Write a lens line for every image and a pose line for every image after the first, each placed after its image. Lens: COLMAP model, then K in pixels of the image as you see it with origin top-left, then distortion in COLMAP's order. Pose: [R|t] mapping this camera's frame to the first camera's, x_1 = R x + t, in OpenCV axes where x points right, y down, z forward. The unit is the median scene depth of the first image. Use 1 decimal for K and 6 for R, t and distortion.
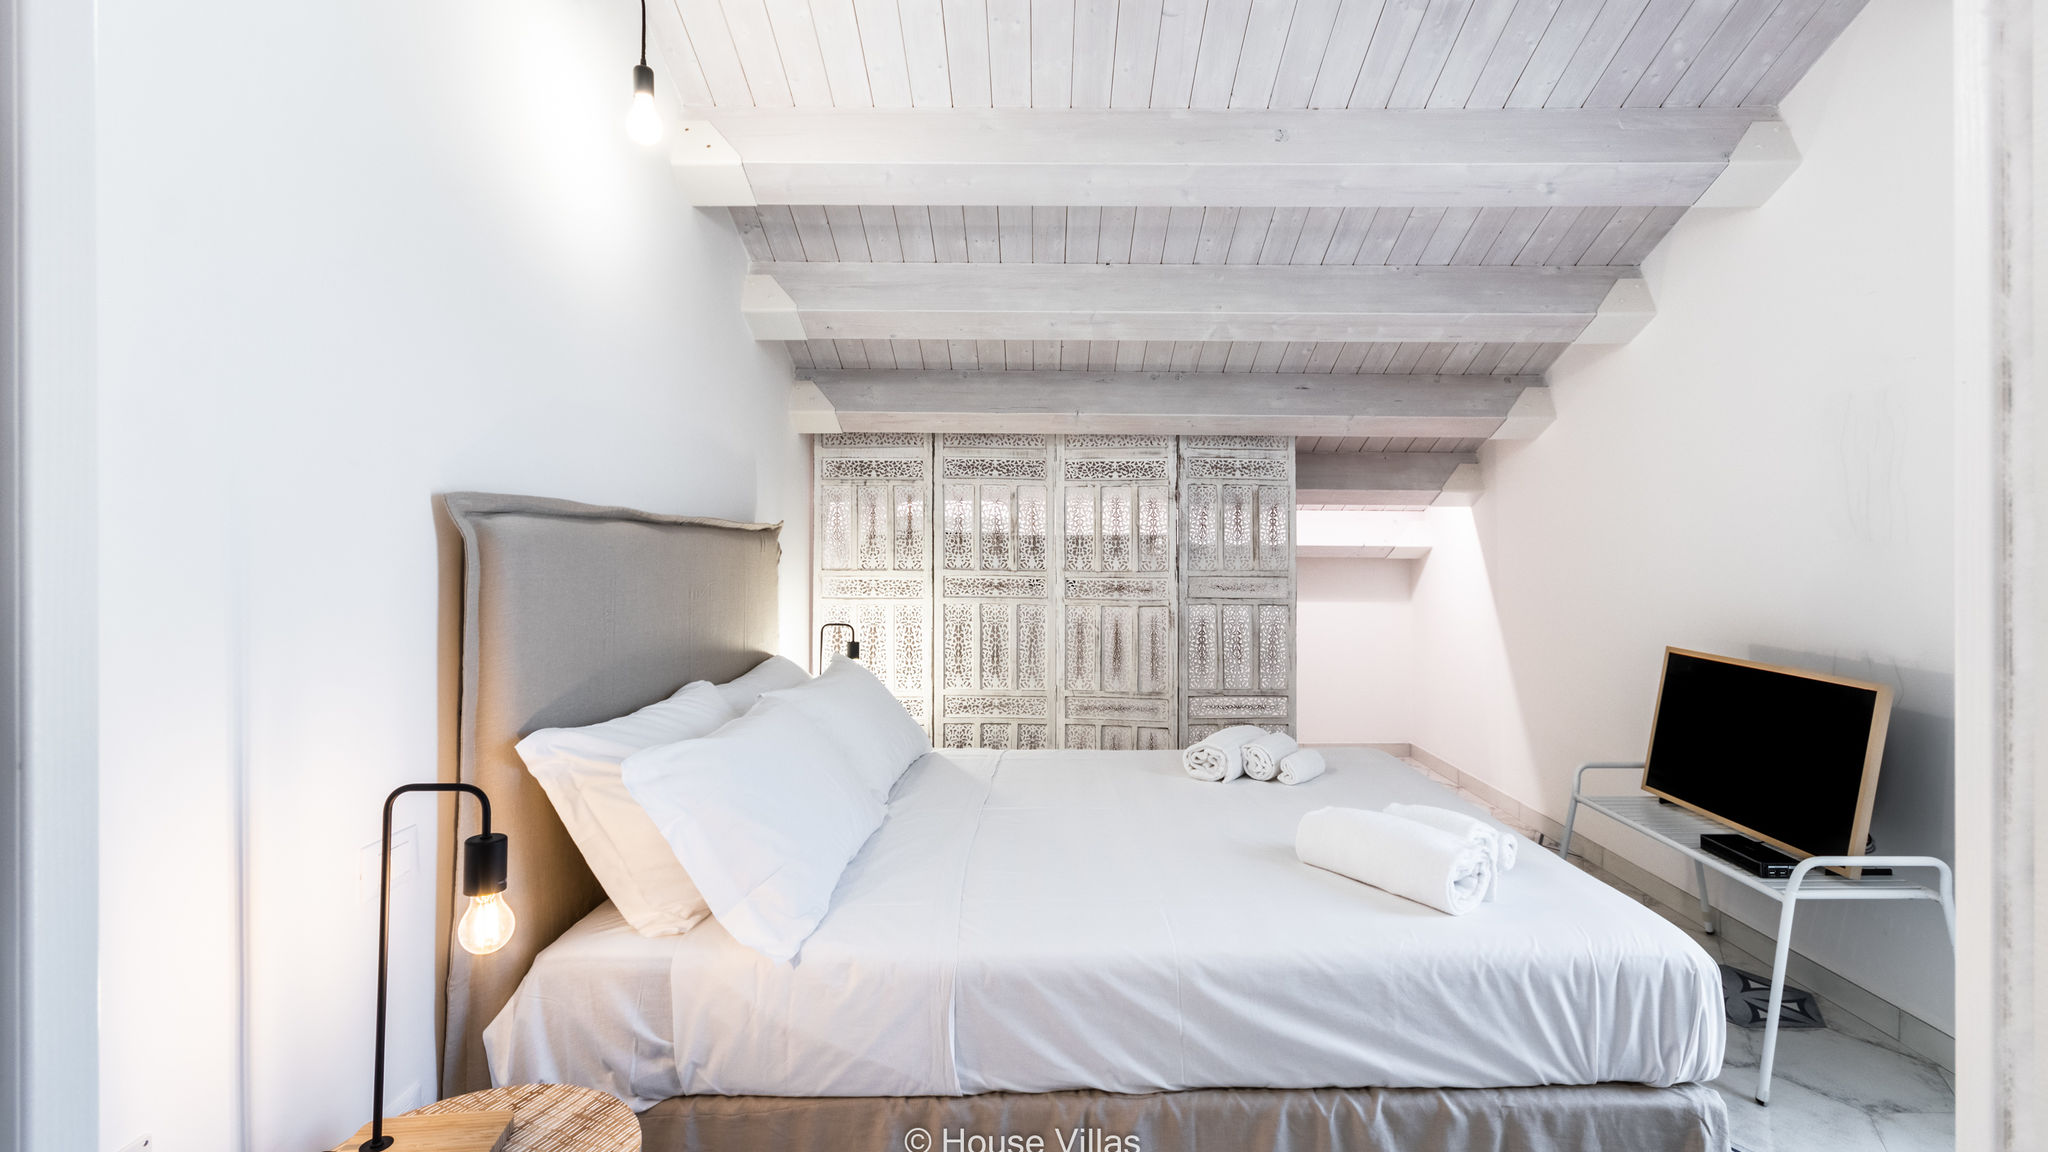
lens RADIAL K [[963.8, 0, 1050.6], [0, 963.8, 544.1], [0, 0, 1]] dist [0.005124, 0.000613]
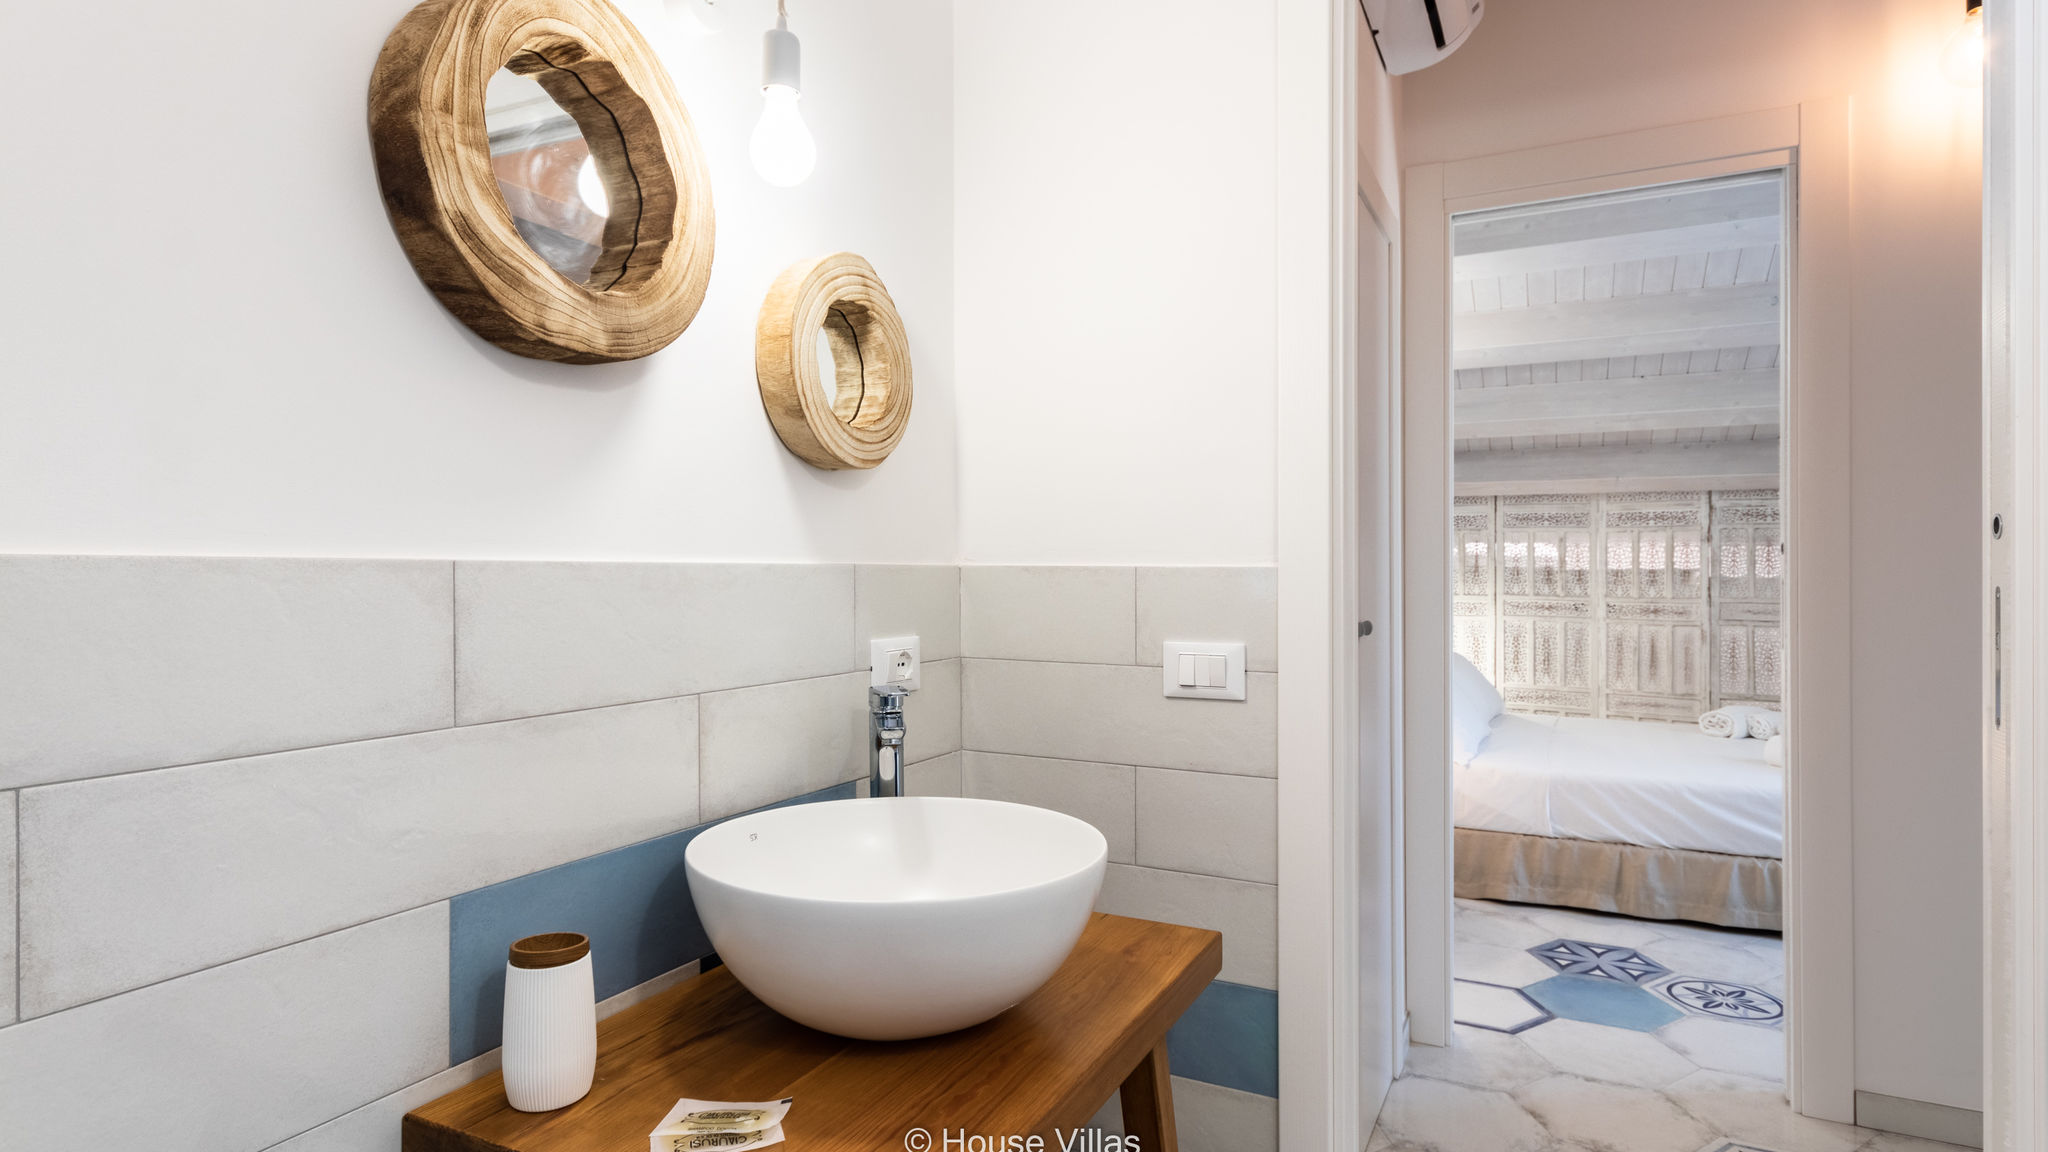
lens RADIAL K [[1079.9, 0, 1000.5], [0, 1079.9, 571.0], [0, 0, 1]] dist [0.004468, 0.000737]
pose [[0.881114, -0.000359, -0.472904, -0.015285], [-0.001464, 0.999993, -0.003486, -0.000864], [0.472902, 0.003763, 0.881107, -0.675420]]
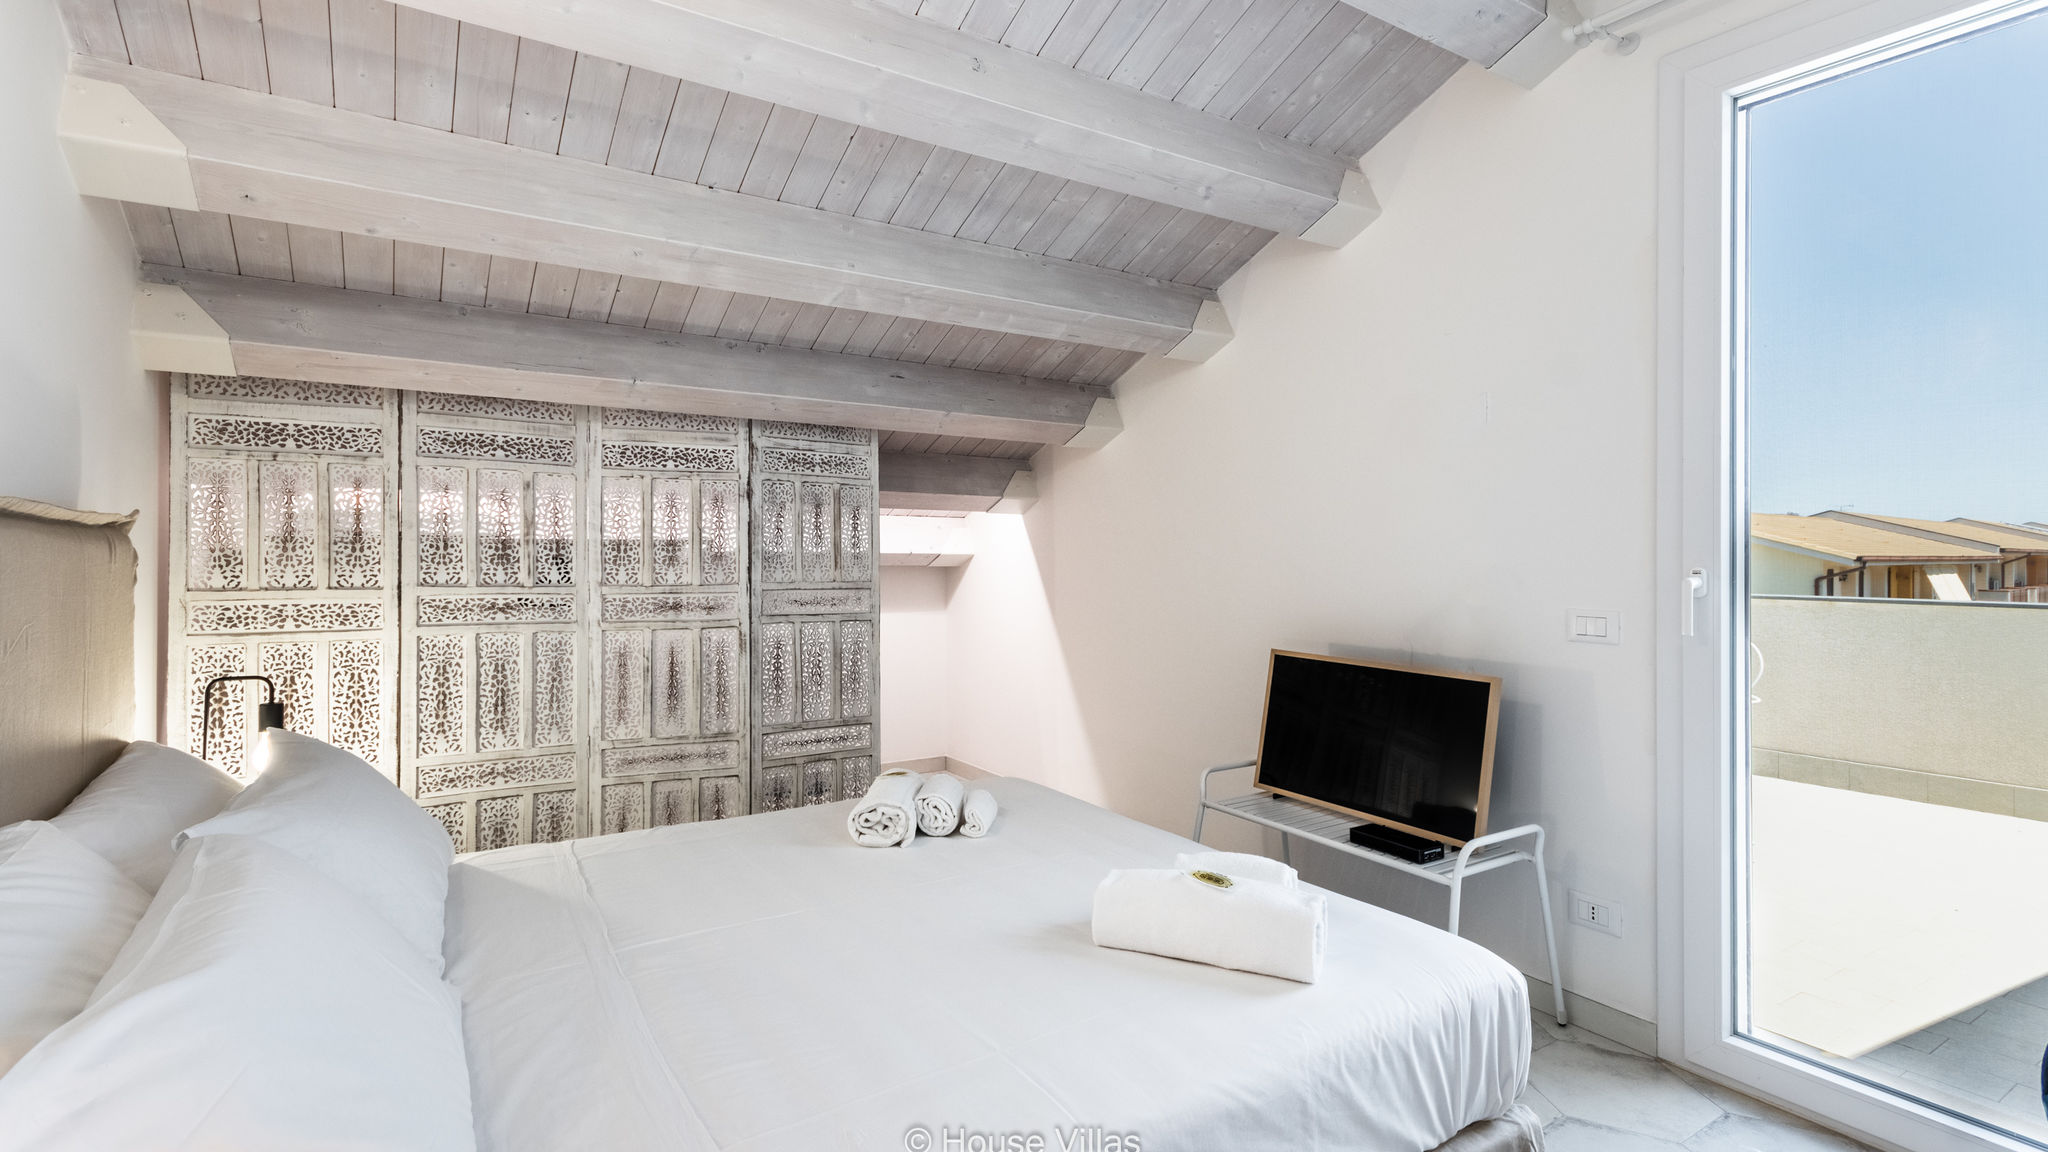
lens RADIAL K [[963.8, 0, 1014.8], [0, 963.8, 551.6], [0, 0, 1]] dist [0.005124, 0.000613]
pose [[0.846966, 0.001379, 0.531645, -0.115968], [-0.002679, 0.999995, 0.001674, -0.001593], [-0.531640, -0.002842, 0.846966, 0.177078]]
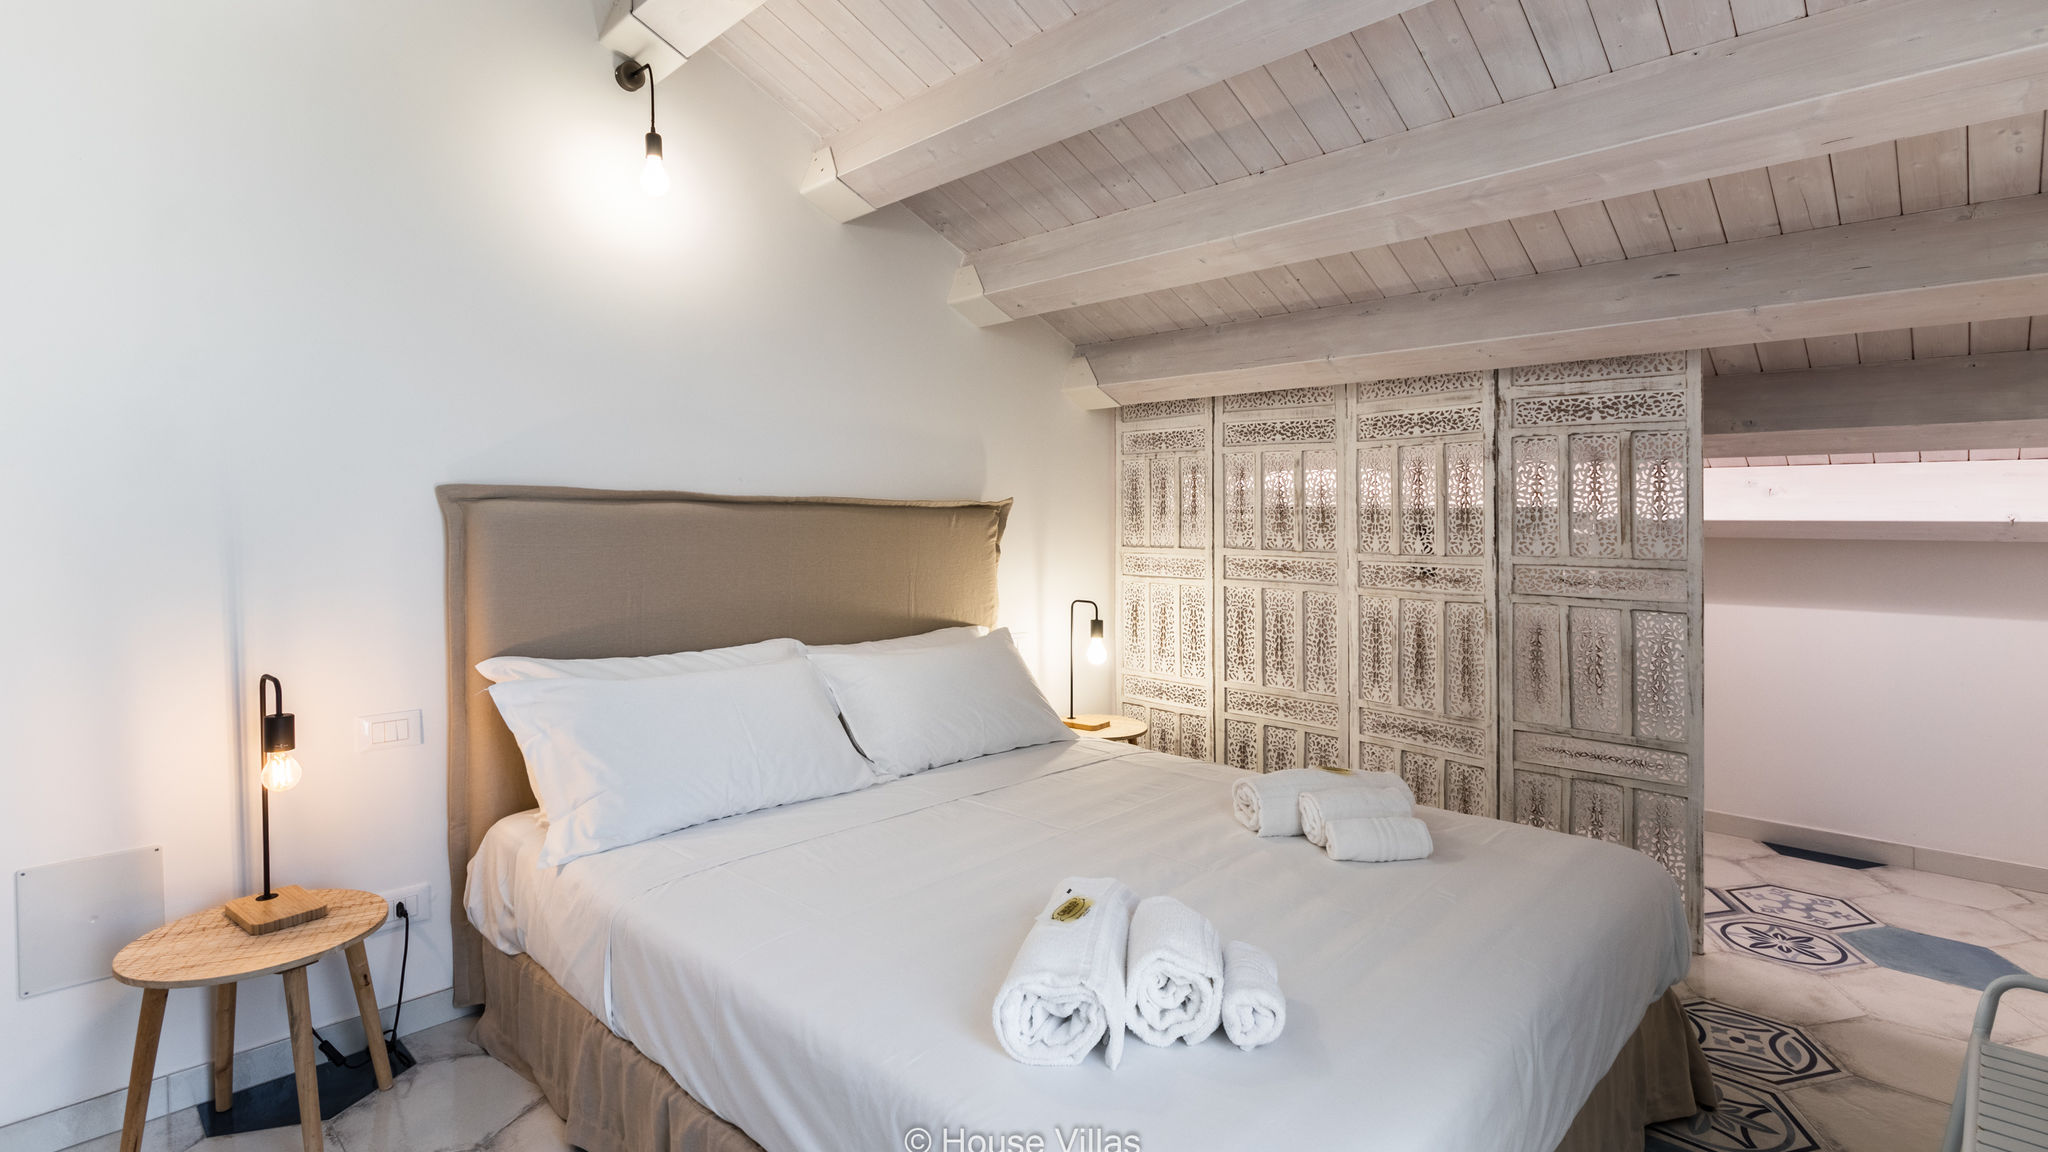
lens RADIAL K [[963.8, 0, 1030.0], [0, 963.8, 525.0], [0, 0, 1]] dist [0.005124, 0.000613]
pose [[0.705476, 0.002003, -0.708731, 0.399631], [0.001358, 0.999990, 0.004178, 0.000844], [0.708732, -0.003910, 0.705467, 0.234156]]
